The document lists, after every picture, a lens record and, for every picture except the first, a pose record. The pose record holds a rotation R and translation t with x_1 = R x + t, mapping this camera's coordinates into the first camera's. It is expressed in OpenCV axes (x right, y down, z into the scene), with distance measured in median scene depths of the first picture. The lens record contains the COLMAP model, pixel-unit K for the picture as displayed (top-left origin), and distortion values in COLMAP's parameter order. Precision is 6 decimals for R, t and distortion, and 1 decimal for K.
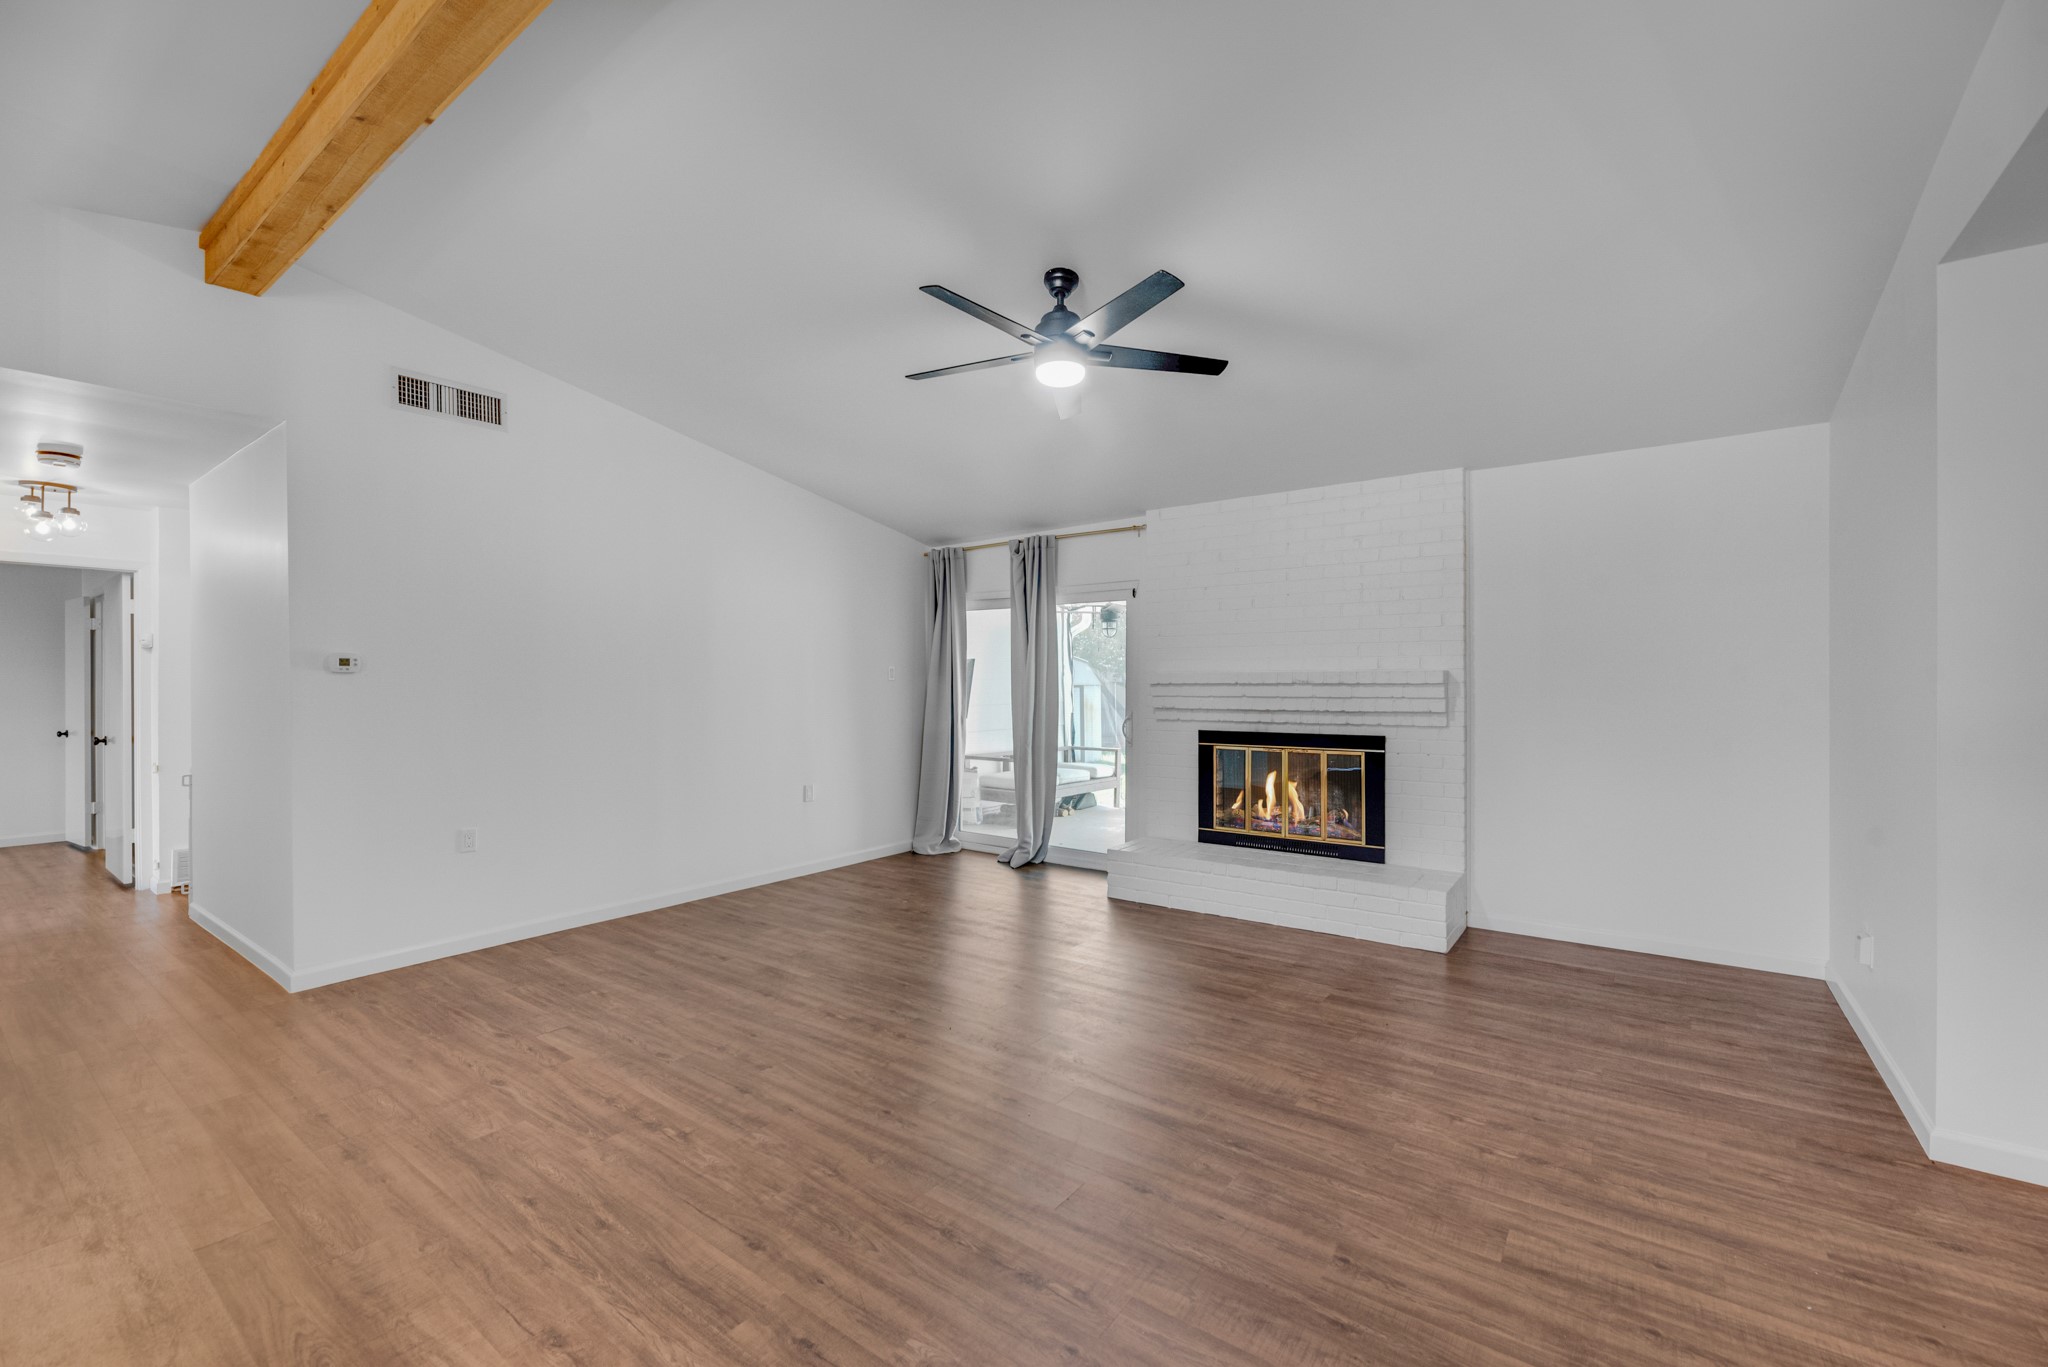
lens RADIAL K [[860.6, 0, 1023.8], [0, 860.6, 681.9], [0, 0, 1]] dist [-0.001969, -0.001124]
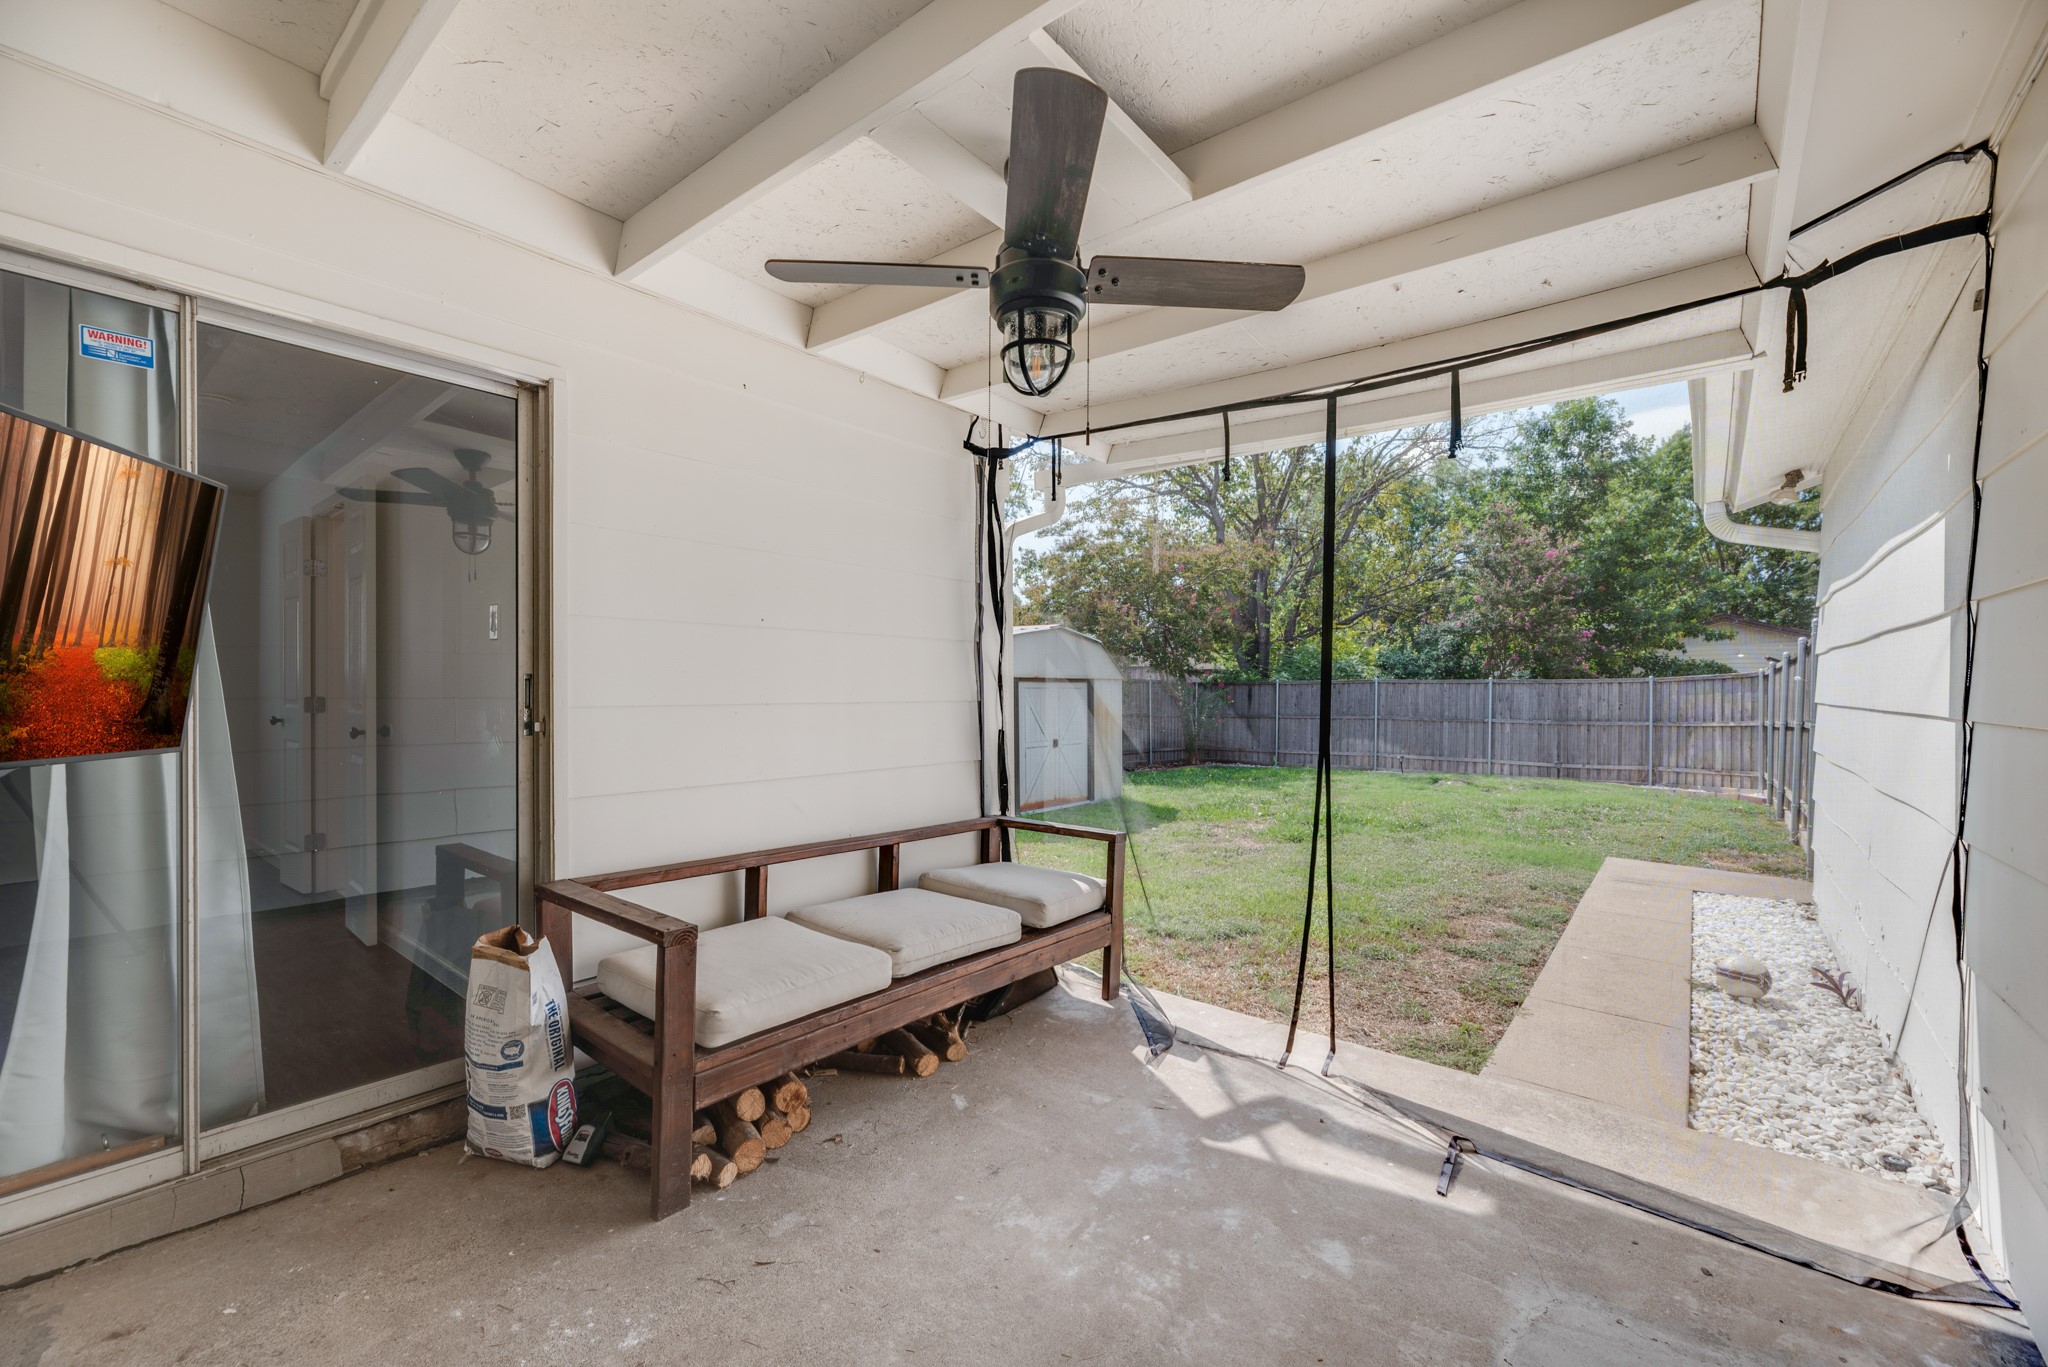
lens RADIAL K [[860.6, 0, 1022.3], [0, 860.6, 690.2], [0, 0, 1]] dist [-0.001969, -0.001124]
pose [[0.997923, -0.000547, -0.064415, 0.096412], [0.000646, 0.999999, 0.001513, 0.018349], [0.064414, -0.001551, 0.997922, 0.656450]]
